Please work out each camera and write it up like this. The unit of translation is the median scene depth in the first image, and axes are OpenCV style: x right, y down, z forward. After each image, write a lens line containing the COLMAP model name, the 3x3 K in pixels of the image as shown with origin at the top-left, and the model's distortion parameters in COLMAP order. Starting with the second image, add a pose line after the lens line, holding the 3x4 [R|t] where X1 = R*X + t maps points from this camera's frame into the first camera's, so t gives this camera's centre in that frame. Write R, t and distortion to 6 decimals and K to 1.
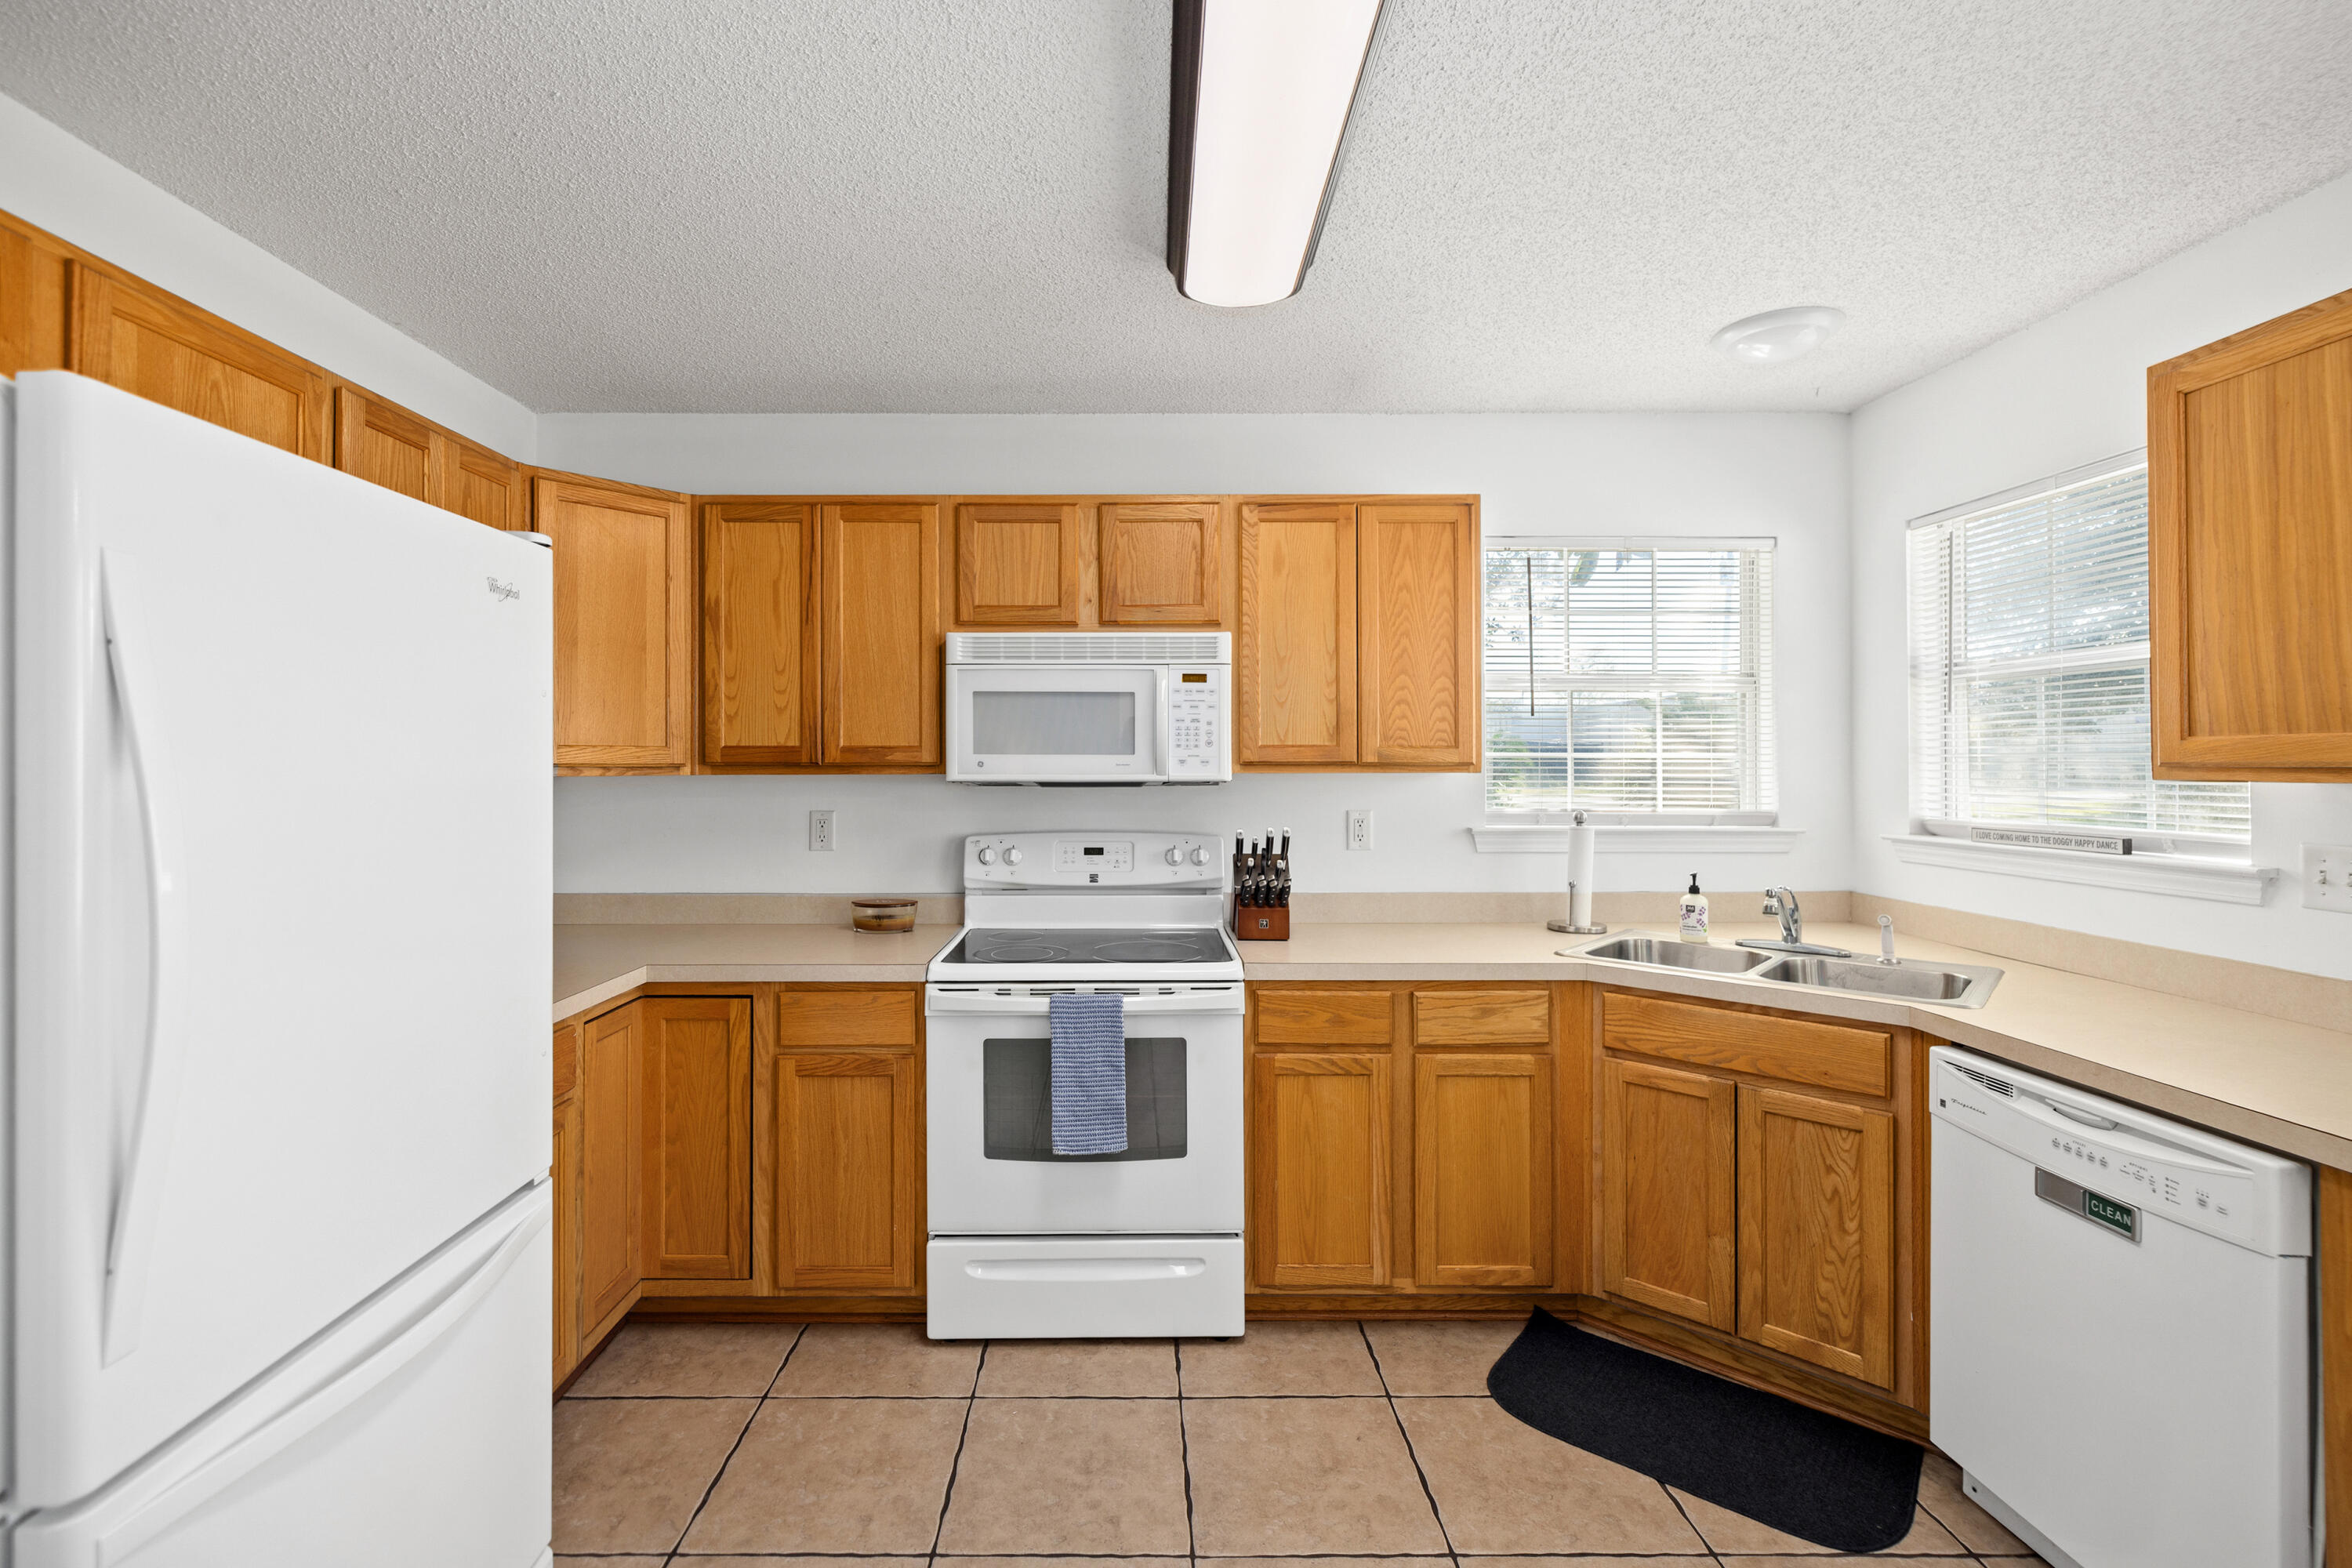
lens RADIAL K [[1048.8, 0, 1129.4], [0, 1048.8, 759.8], [0, 0, 1]] dist [0.001360, 0.000105]
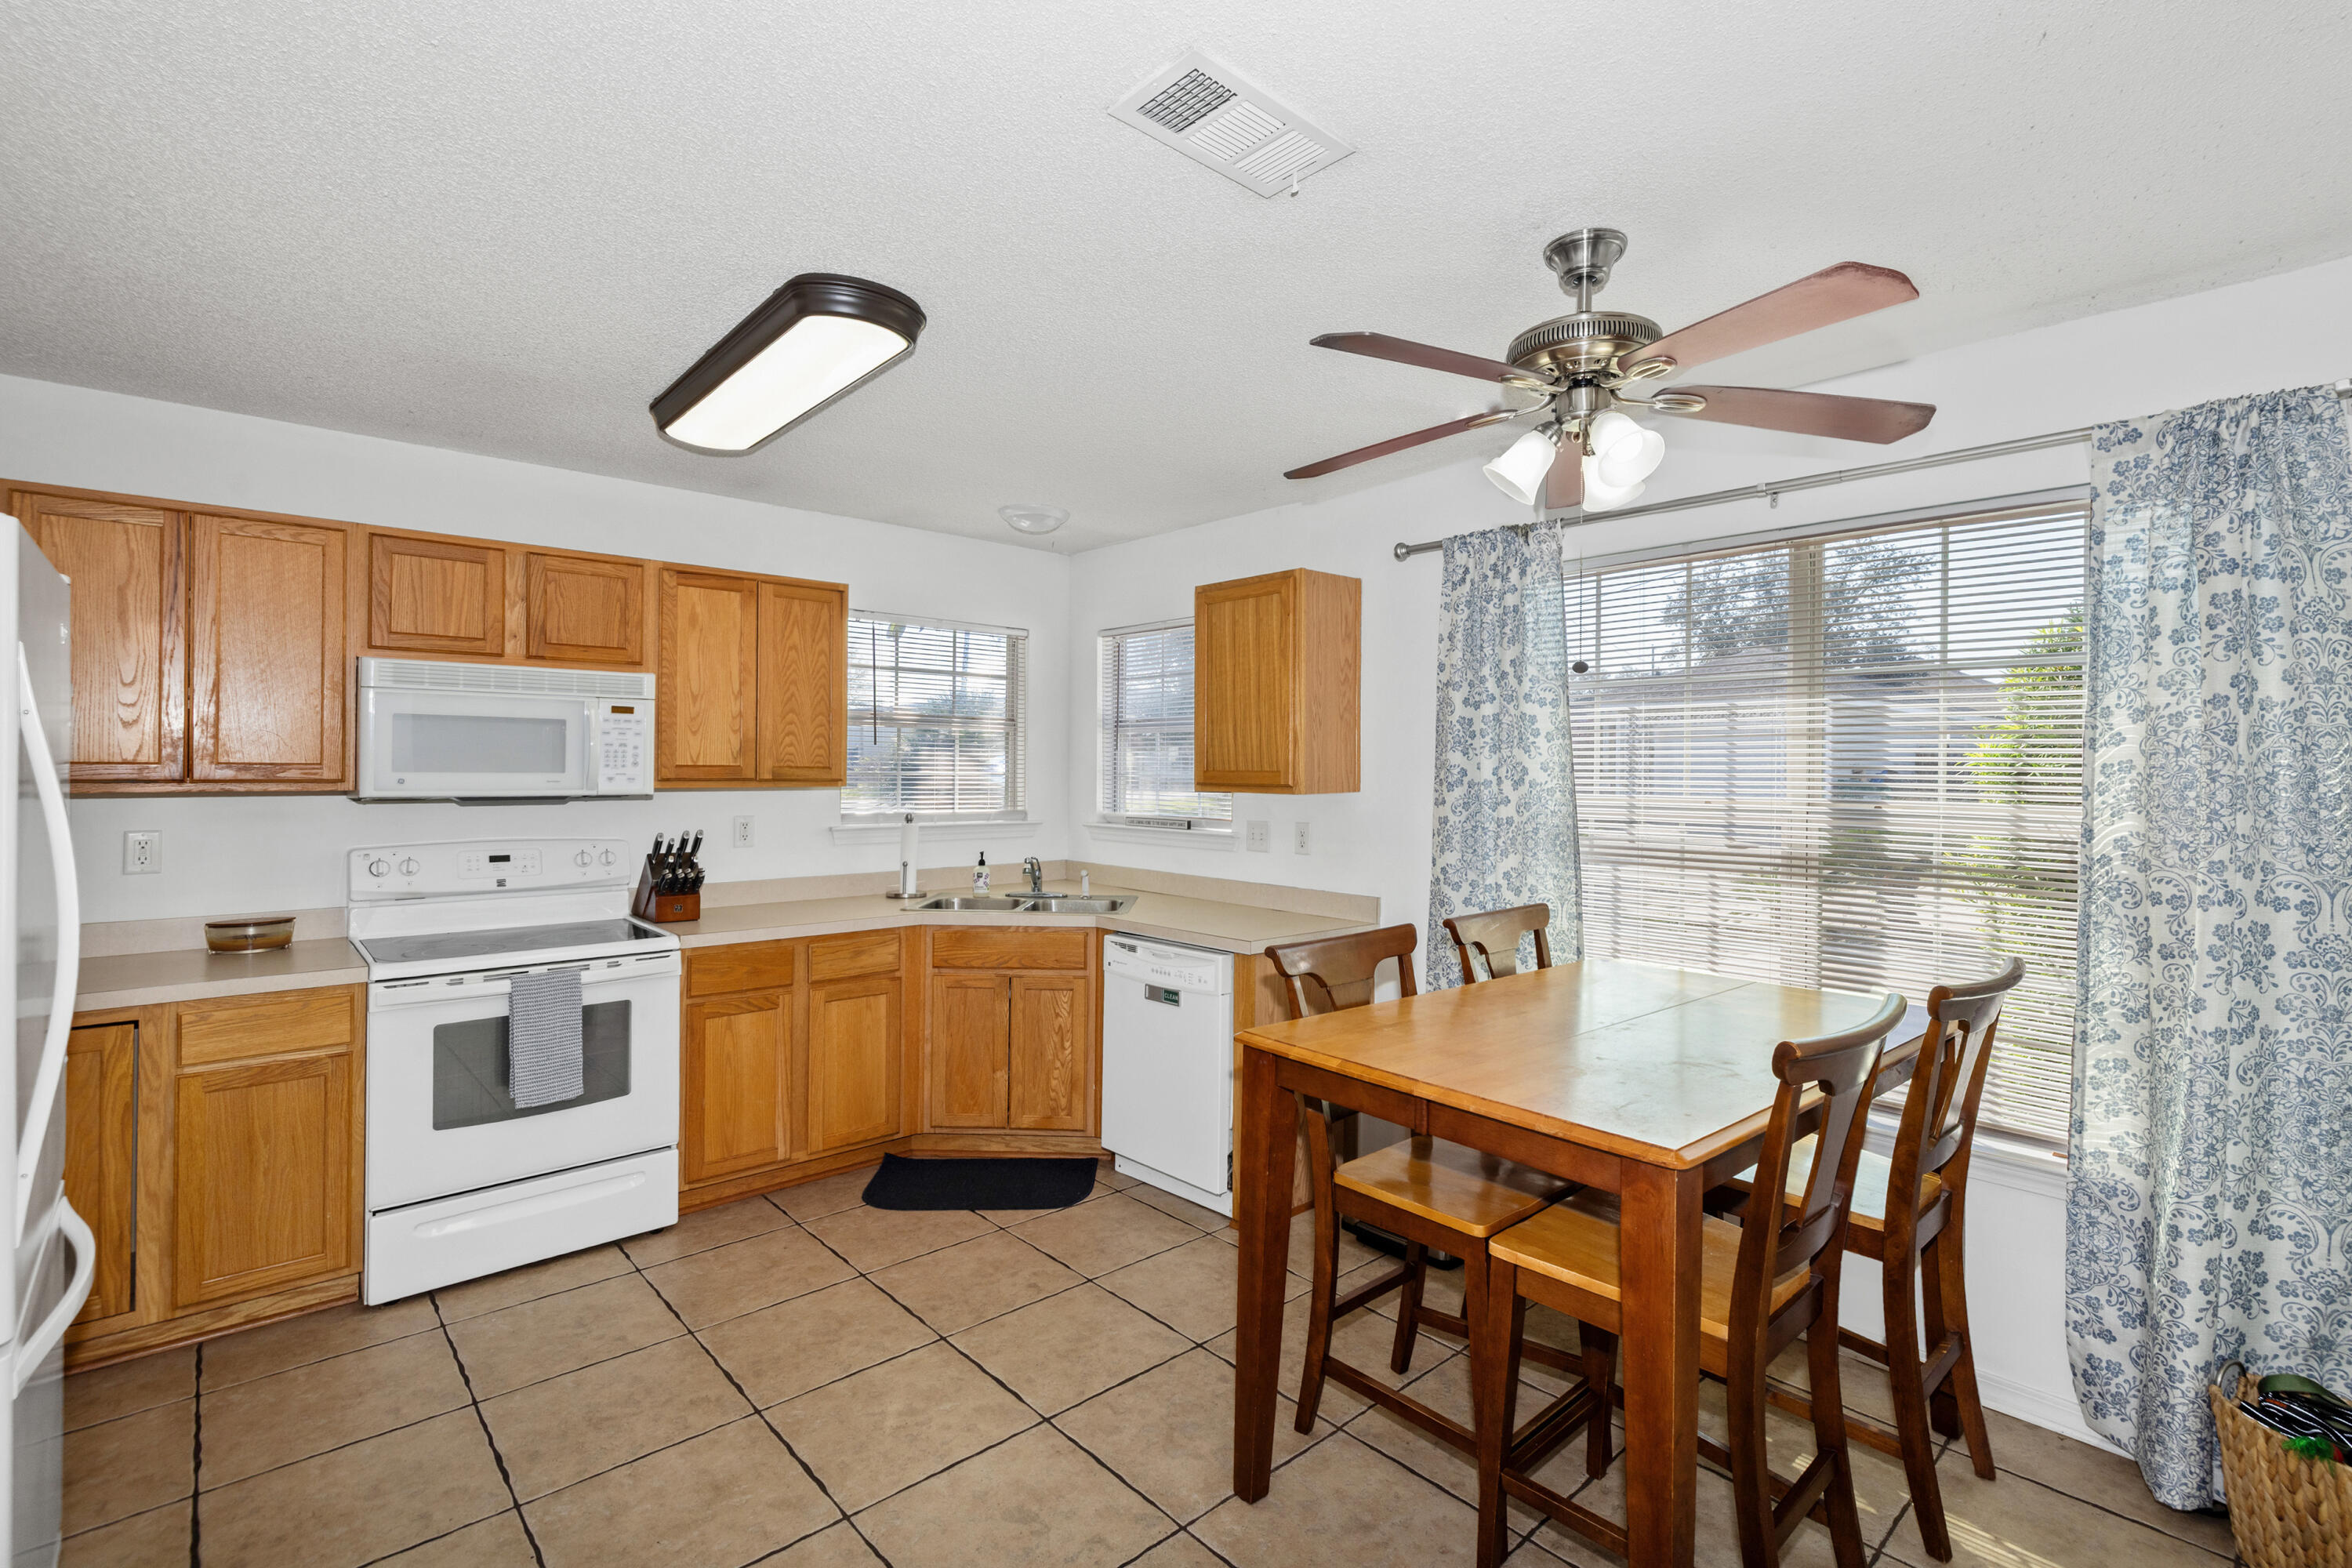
lens RADIAL K [[1083.2, 0, 1222.5], [0, 1083.2, 759.3], [0, 0, 1]] dist [-0.002446, -0.000223]
pose [[0.729198, 0.011274, 0.684209, -0.307913], [-0.011471, 0.999925, -0.004251, -0.025123], [-0.684206, -0.004749, 0.729273, -0.415705]]
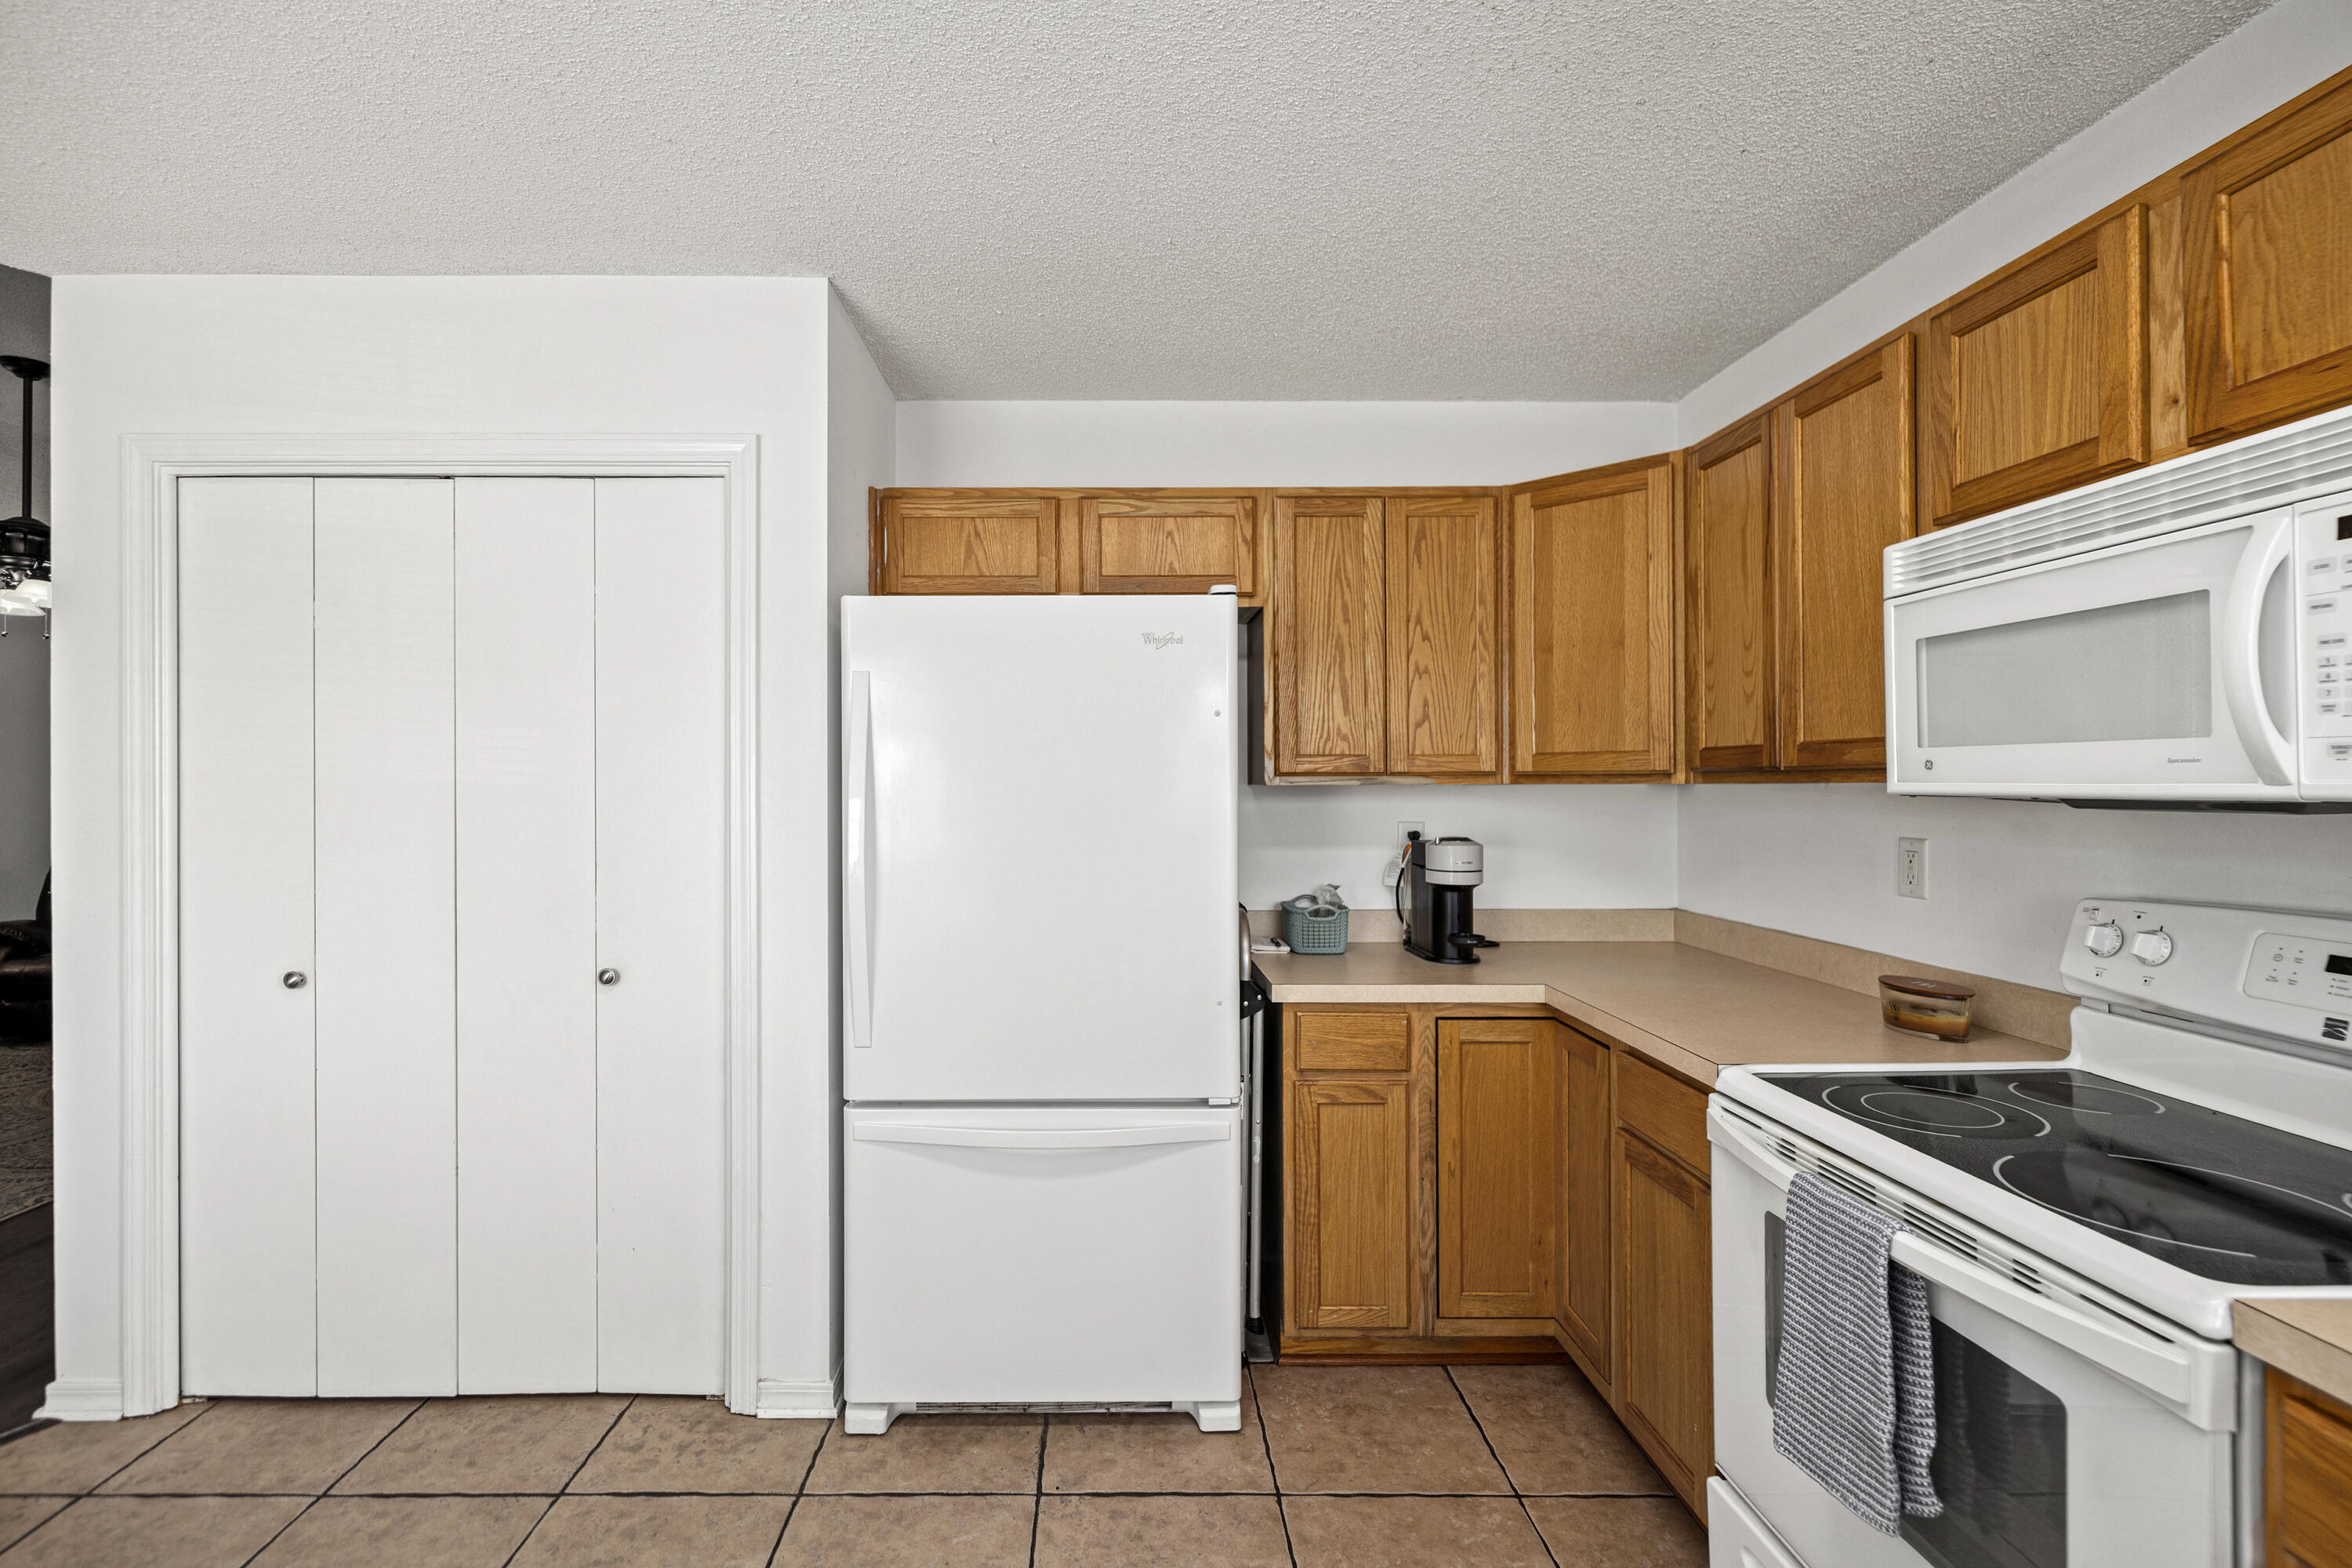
lens RADIAL K [[1031.6, 0, 1099.6], [0, 1031.6, 787.7], [0, 0, 1]] dist [0.001190, 0.000251]
pose [[0.001640, 0.005315, -0.999985, 0.452817], [0.005979, 0.999968, 0.005325, 0.011786], [0.999981, -0.005987, 0.001608, 0.586590]]
